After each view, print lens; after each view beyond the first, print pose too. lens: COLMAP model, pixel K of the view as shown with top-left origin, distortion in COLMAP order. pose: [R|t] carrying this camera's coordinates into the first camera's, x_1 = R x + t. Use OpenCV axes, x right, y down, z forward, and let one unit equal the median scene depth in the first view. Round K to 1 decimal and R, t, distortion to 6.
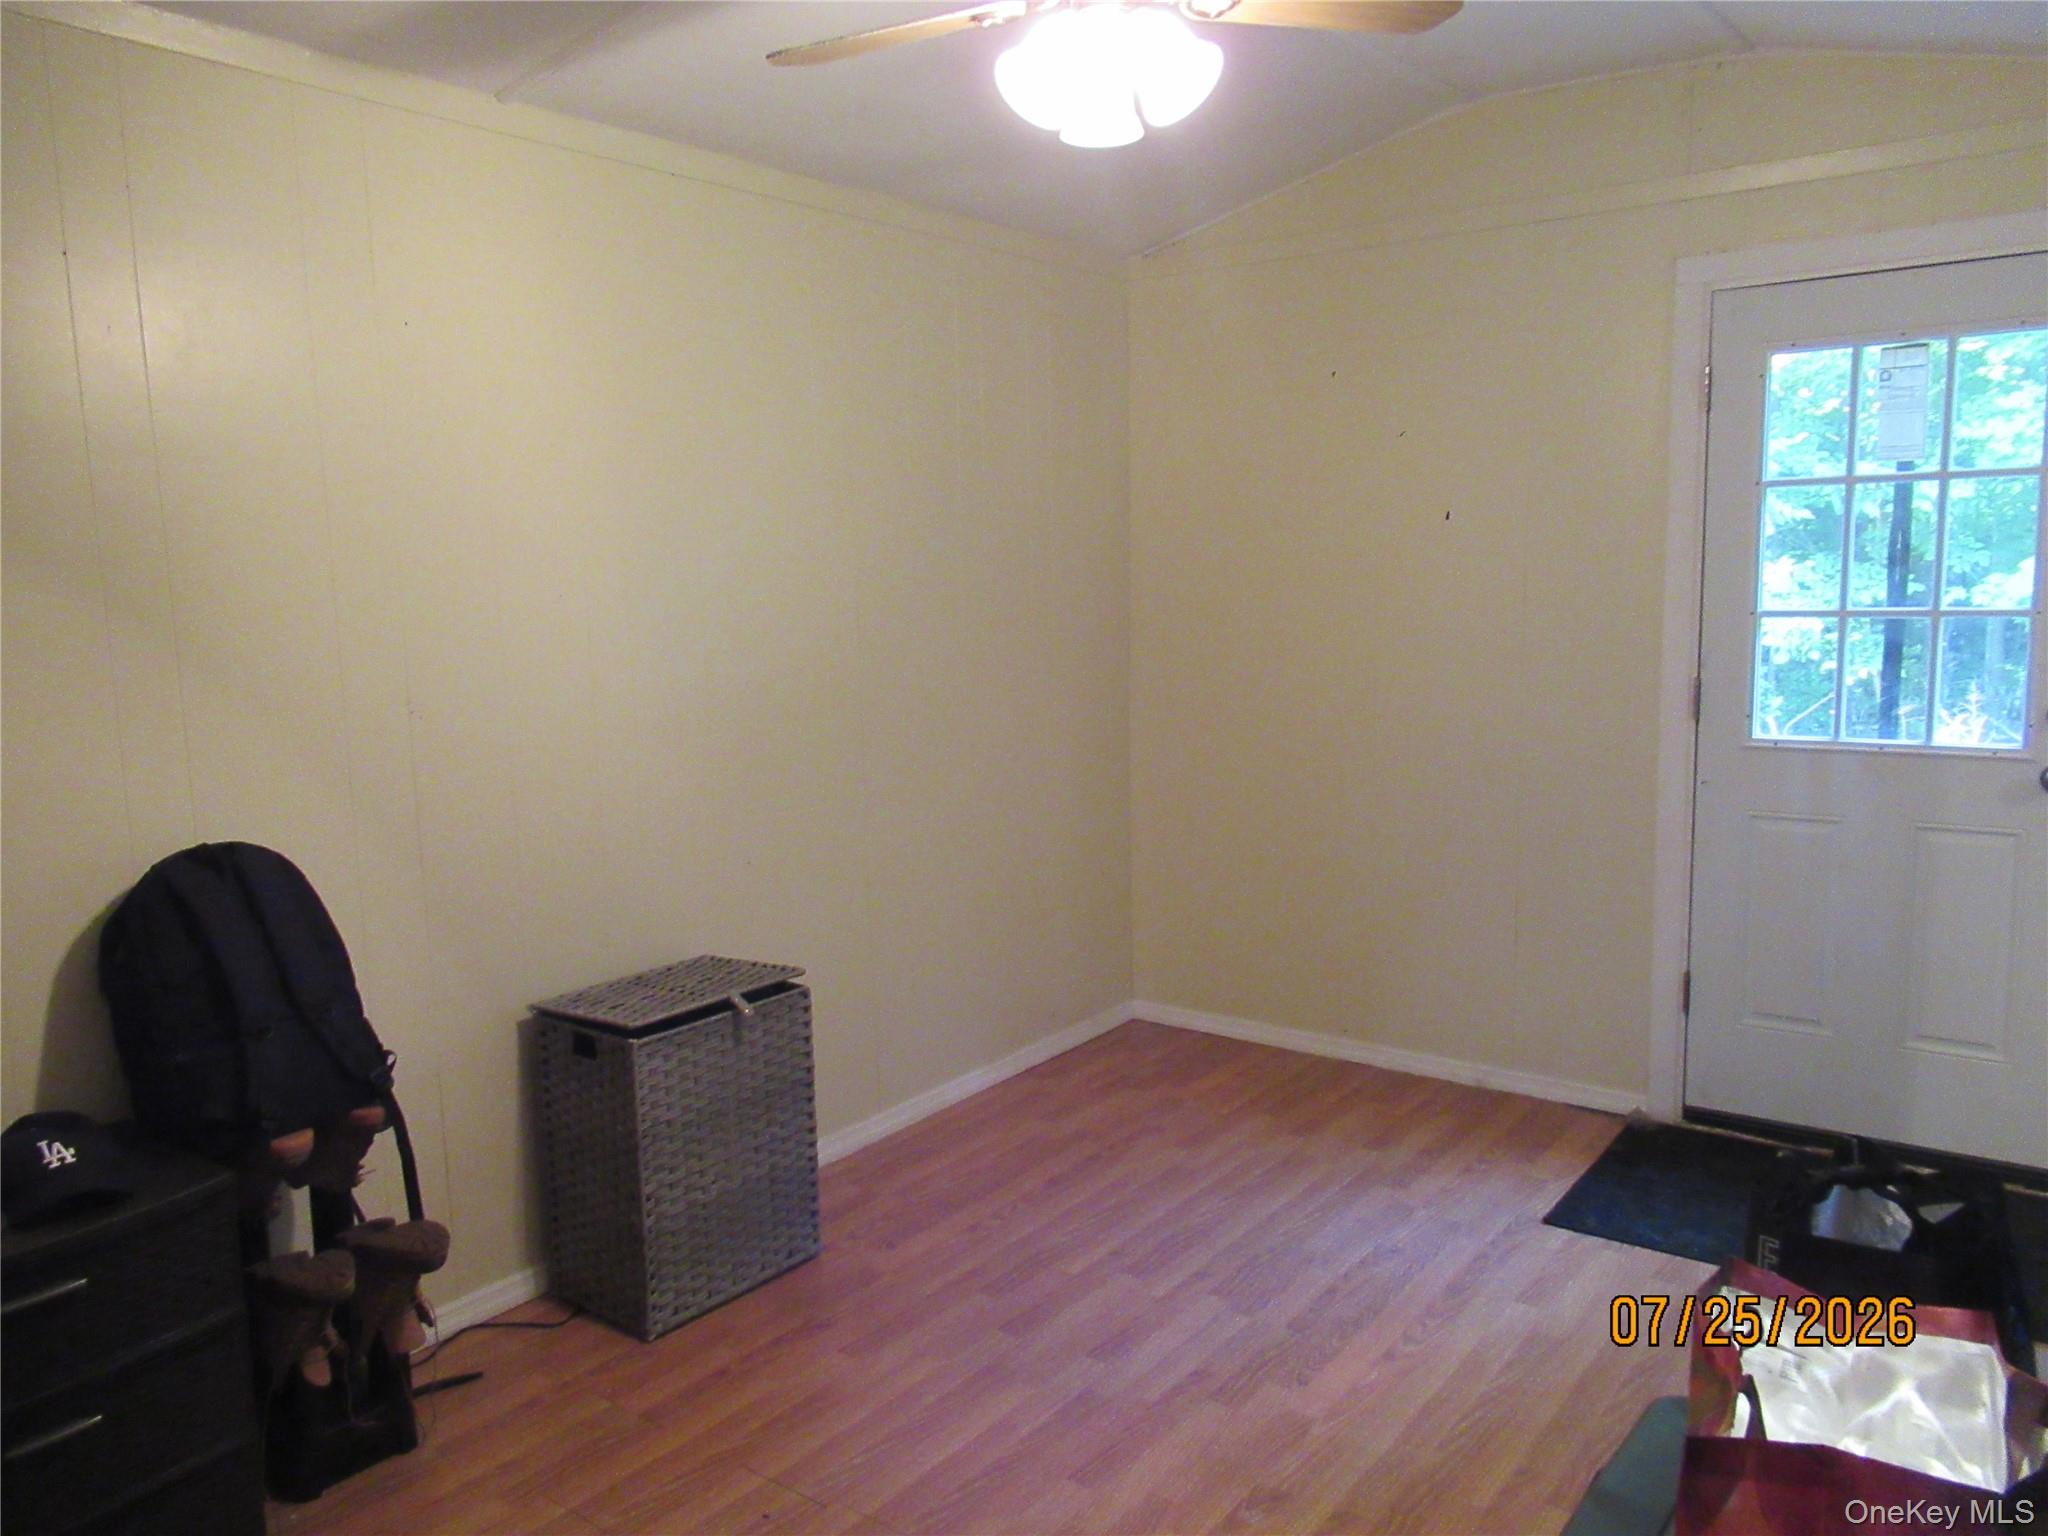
lens RADIAL K [[1530.0, 0, 1020.3], [0, 1530.0, 772.4], [0, 0, 1]] dist [-0.003286, 0.009461]
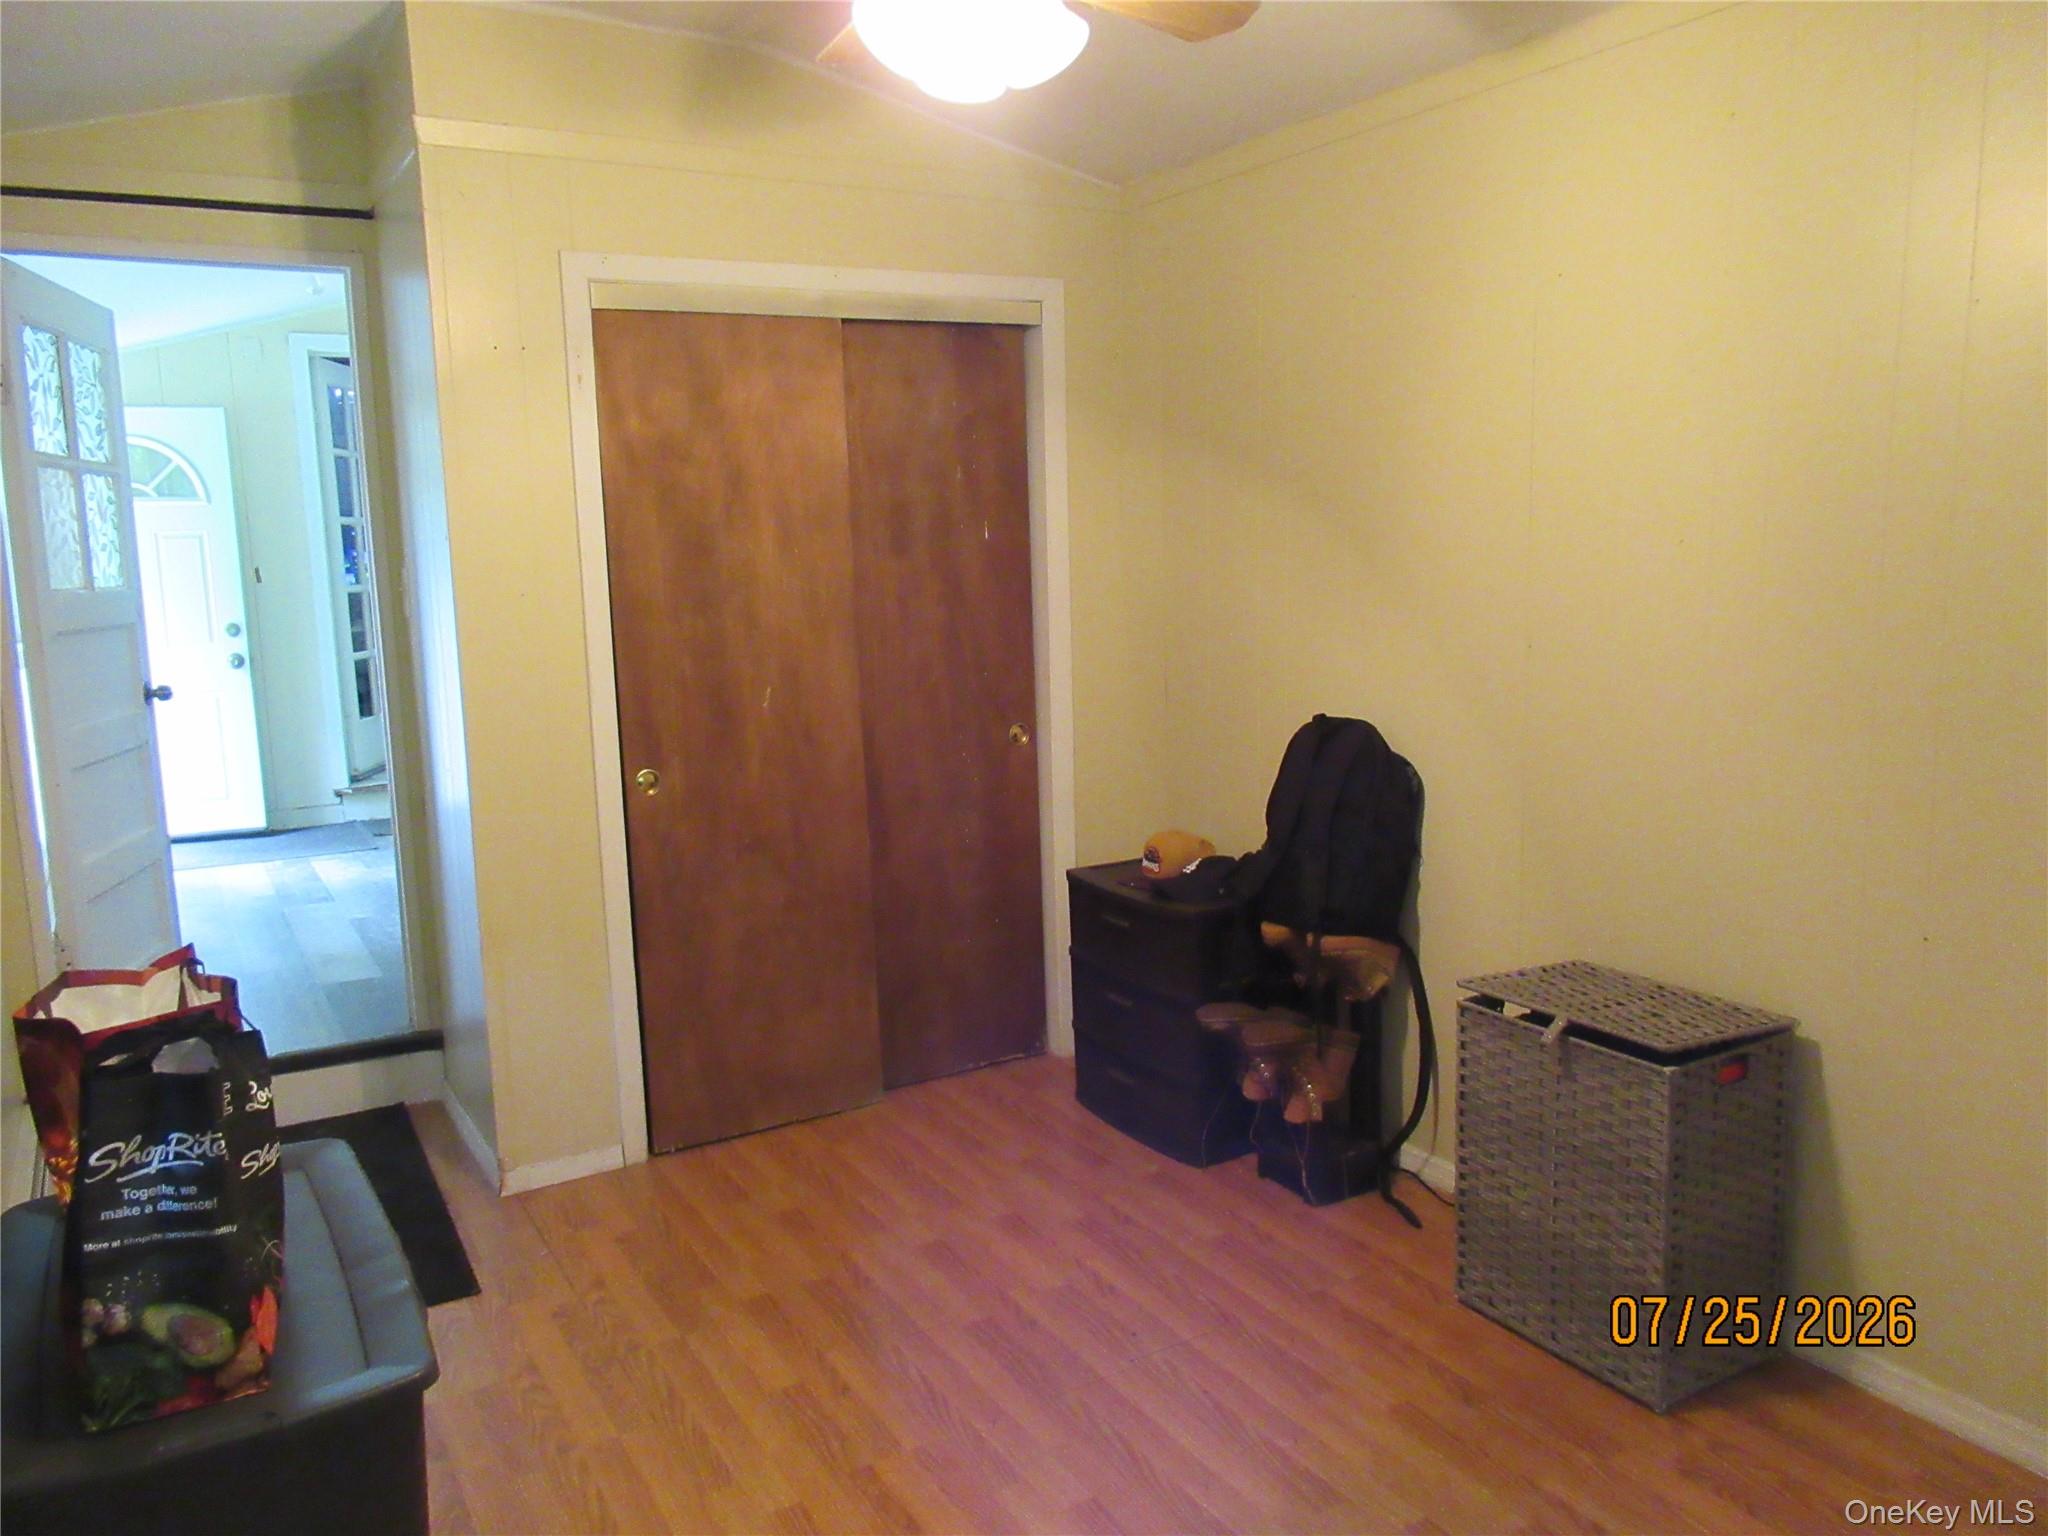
lens RADIAL K [[1530.0, 0, 1019.7], [0, 1530.0, 767.5], [0, 0, 1]] dist [-0.003286, 0.009461]
pose [[-0.406904, 0.136596, -0.903200, 0.765562], [-0.101388, 0.975894, 0.193267, -0.143547], [0.907827, 0.170215, -0.383246, 1.101280]]
